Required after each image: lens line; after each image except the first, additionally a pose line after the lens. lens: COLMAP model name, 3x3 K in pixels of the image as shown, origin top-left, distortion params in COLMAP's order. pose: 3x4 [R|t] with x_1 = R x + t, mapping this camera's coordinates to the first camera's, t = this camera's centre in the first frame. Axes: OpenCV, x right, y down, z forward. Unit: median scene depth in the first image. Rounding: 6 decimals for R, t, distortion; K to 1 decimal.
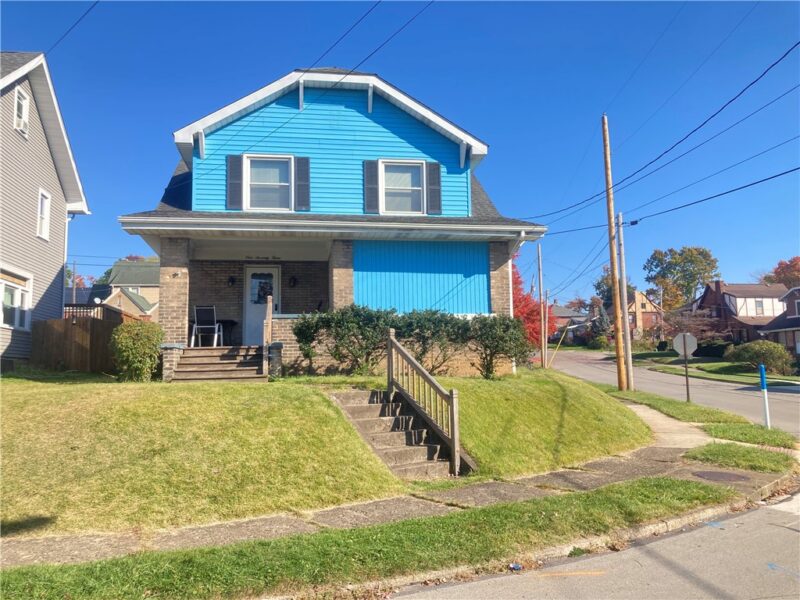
lens RADIAL K [[649.6, 0, 404.5], [0, 649.6, 297.8], [0, 0, 1]] dist [0.026170, -0.015609]
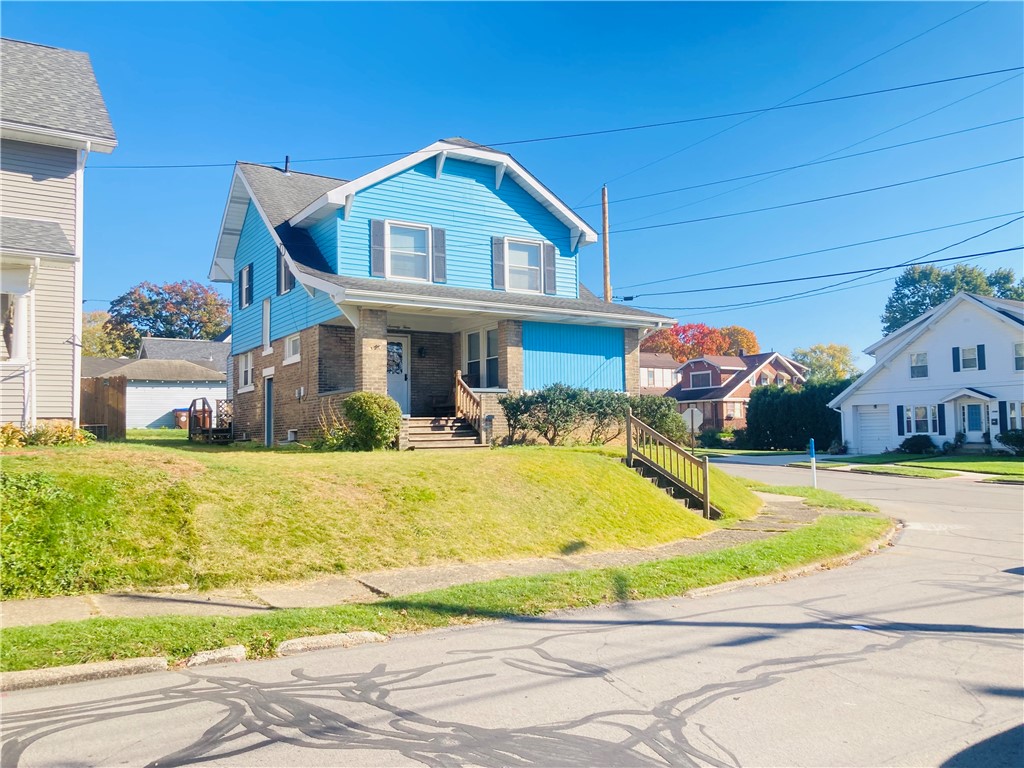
lens RADIAL K [[831.4, 0, 509.1], [0, 831.4, 389.9], [0, 0, 1]] dist [0.026170, -0.015609]
pose [[0.923230, 0.030010, 0.383073, -0.538855], [-0.048655, 0.998051, 0.039075, -0.023355], [-0.381154, -0.054714, 0.922891, -0.234160]]
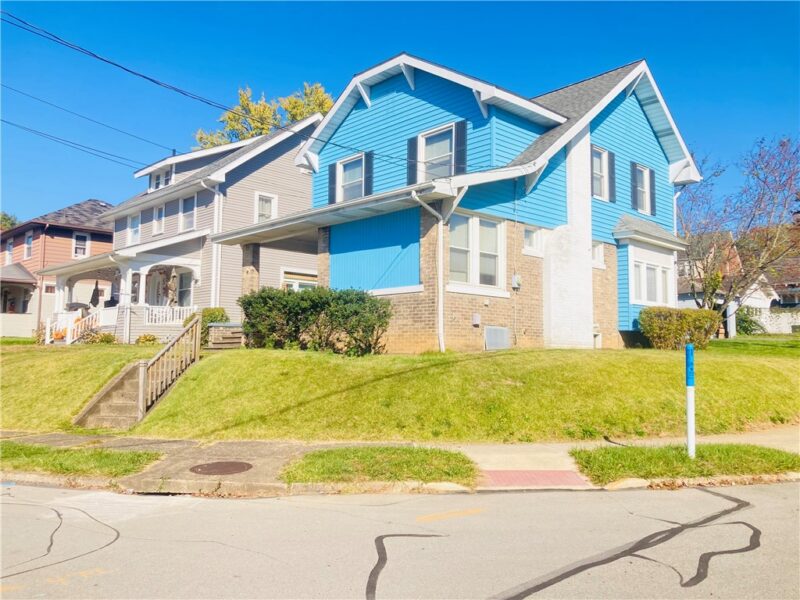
lens RADIAL K [[649.6, 0, 393.3], [0, 649.6, 293.9], [0, 0, 1]] dist [0.026170, -0.015609]
pose [[0.559291, -0.051384, -0.827378, 0.764616], [0.078168, 0.996899, -0.009072, 0.037703], [0.825278, -0.059601, 0.561573, 0.399934]]
